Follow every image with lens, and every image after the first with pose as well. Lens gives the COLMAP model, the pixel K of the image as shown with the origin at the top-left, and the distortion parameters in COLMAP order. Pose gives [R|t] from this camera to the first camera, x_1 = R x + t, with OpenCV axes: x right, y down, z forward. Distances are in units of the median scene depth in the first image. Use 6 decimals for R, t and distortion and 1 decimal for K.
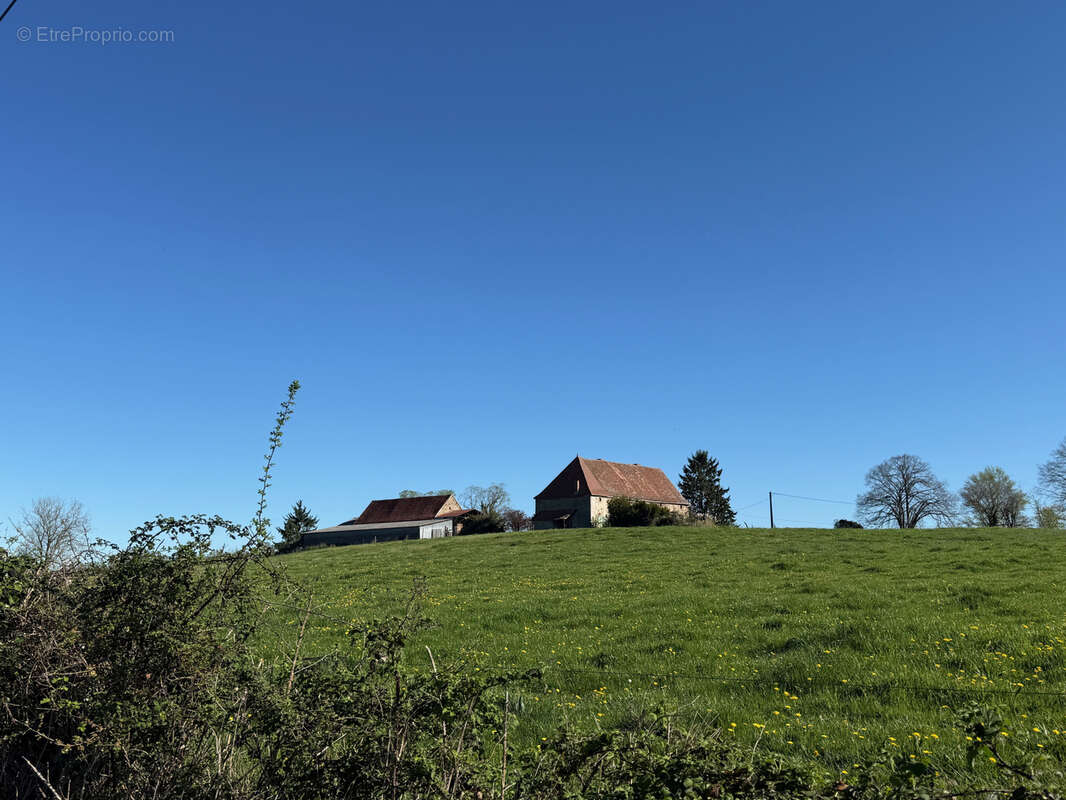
lens RADIAL K [[898.0, 0, 533.0], [0, 898.0, 400.0], [0, 0, 1]] dist [0.118295, -0.004822]
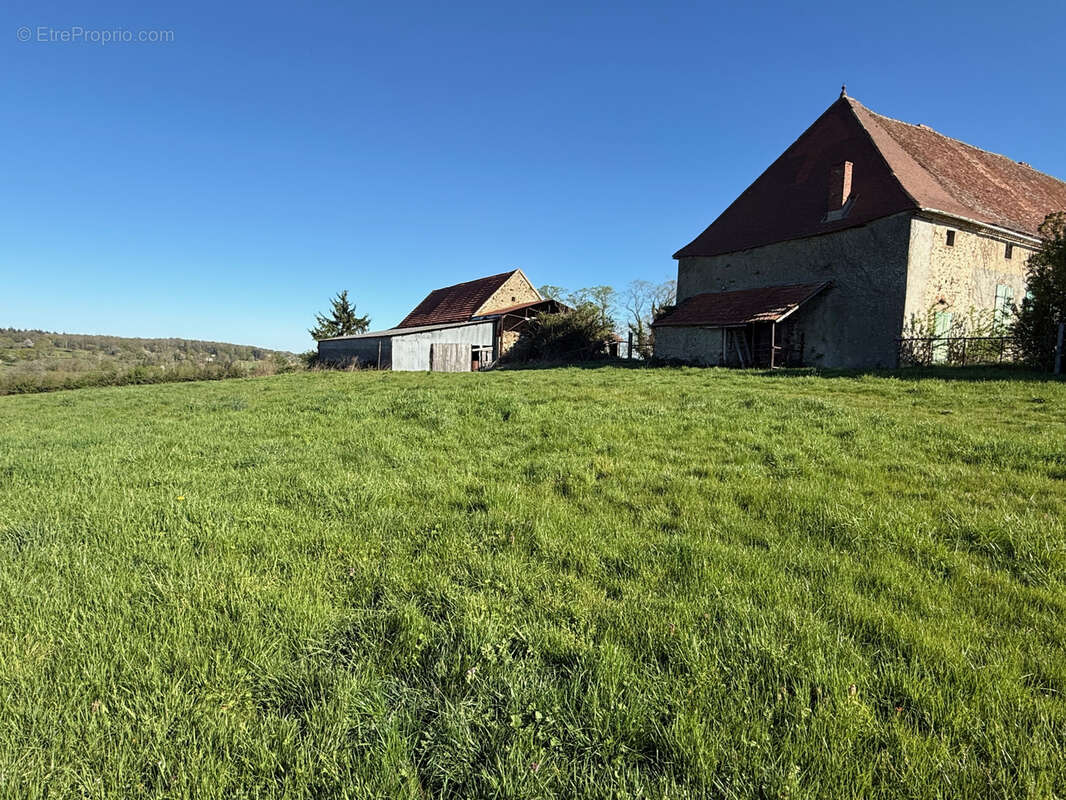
lens RADIAL K [[567.0, 0, 533.0], [0, 567.0, 400.0], [0, 0, 1]] dist [-0.000820, -0.000217]
pose [[0.937383, 0.061450, -0.342836, 0.026979], [0.028084, 0.967773, 0.250252, 0.110504], [0.347166, -0.244210, 0.905449, 0.818019]]
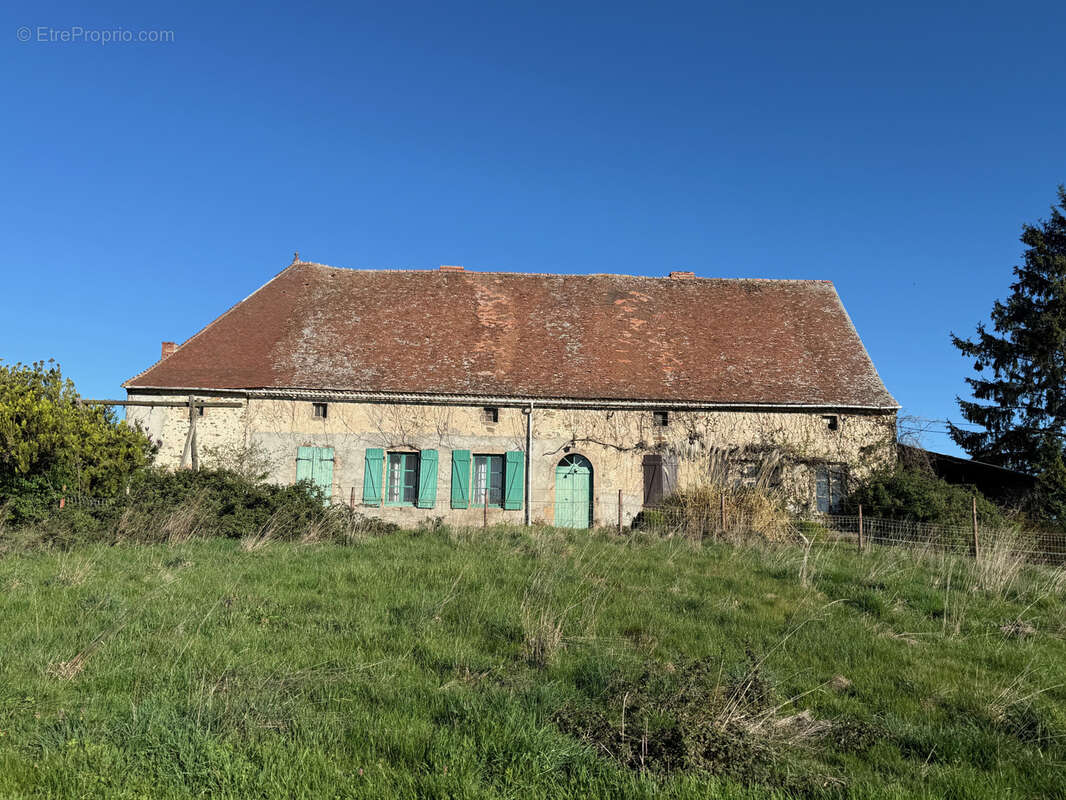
lens RADIAL K [[855.4, 0, 533.0], [0, 855.4, 400.0], [0, 0, 1]] dist [0.159815, -0.295583]
pose [[0.701656, -0.106743, -0.704475, 0.288149], [0.113317, 0.992848, -0.037573, 0.125669], [0.703447, -0.053466, 0.708734, 0.898318]]
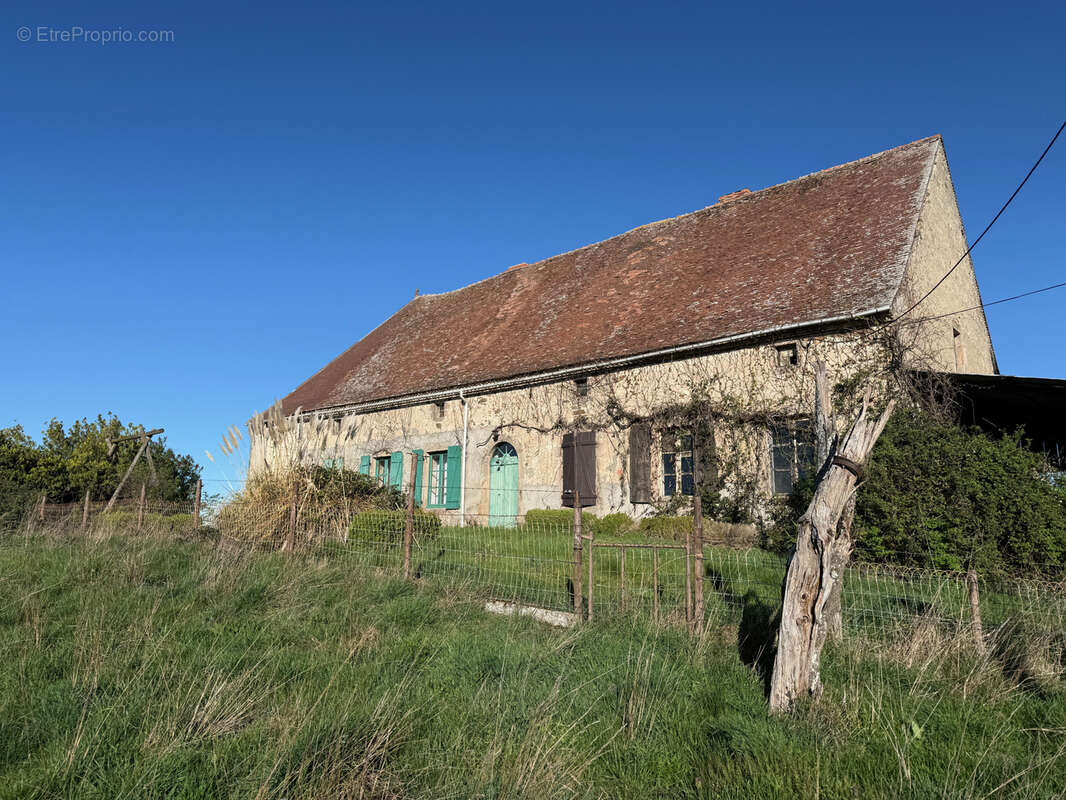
lens RADIAL K [[738.2, 0, 535.6], [0, 738.2, 404.0], [0, 0, 1]] dist [0.115282, -0.180517]
pose [[0.008647, -0.177894, -0.984012, 0.304443], [0.171450, 0.969740, -0.173807, 0.154396], [0.985155, -0.167206, 0.038886, 1.064585]]
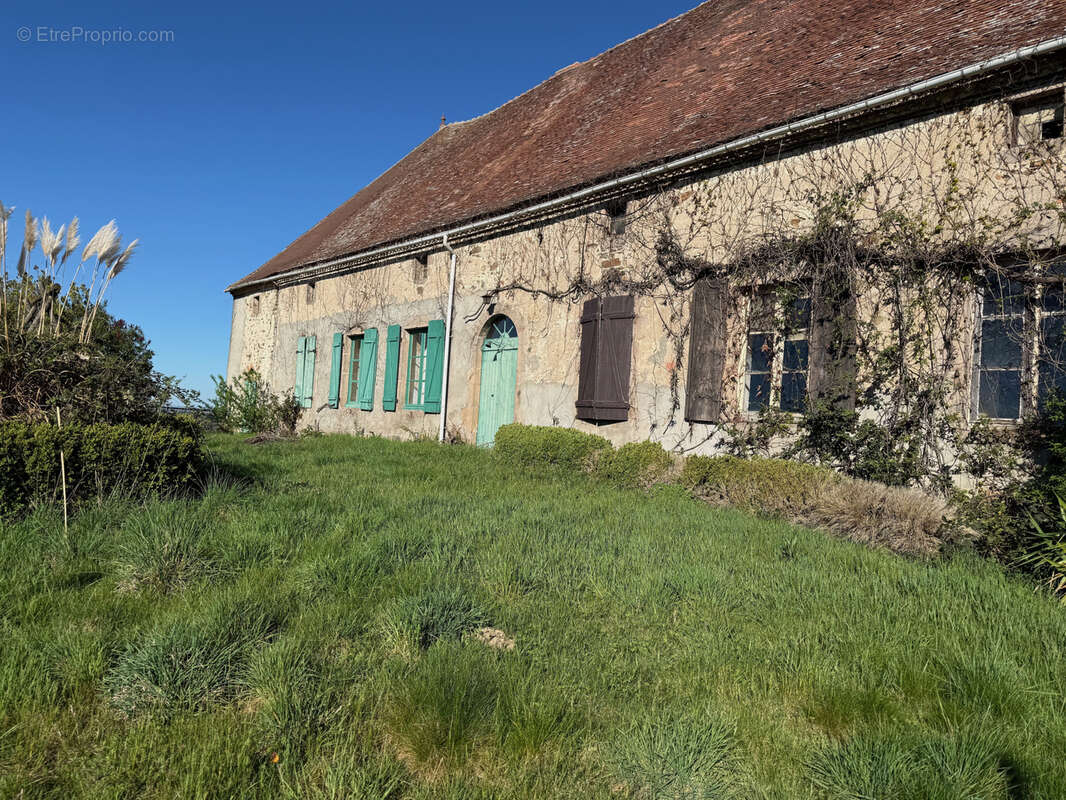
lens RADIAL K [[738.2, 0, 535.6], [0, 738.2, 404.0], [0, 0, 1]] dist [0.115282, -0.180517]
pose [[-0.128393, -0.042044, -0.990832, 0.243181], [0.121680, 0.990884, -0.057813, 0.152090], [0.984230, -0.127987, -0.122107, 1.078979]]
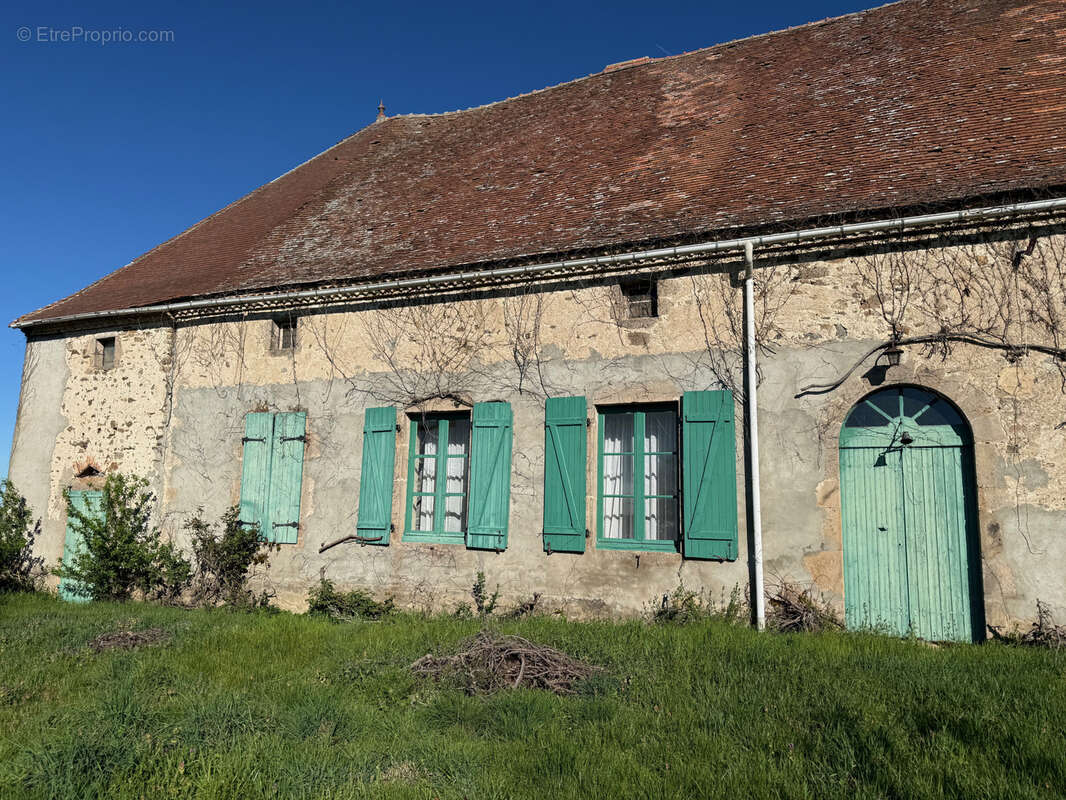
lens RADIAL K [[738.2, 0, 535.6], [0, 738.2, 404.0], [0, 0, 1]] dist [0.115282, -0.180517]
pose [[0.317128, -0.139197, -0.938112, 0.186122], [0.154485, 0.983541, -0.093714, 0.135034], [0.935716, -0.115205, 0.333412, 1.013518]]
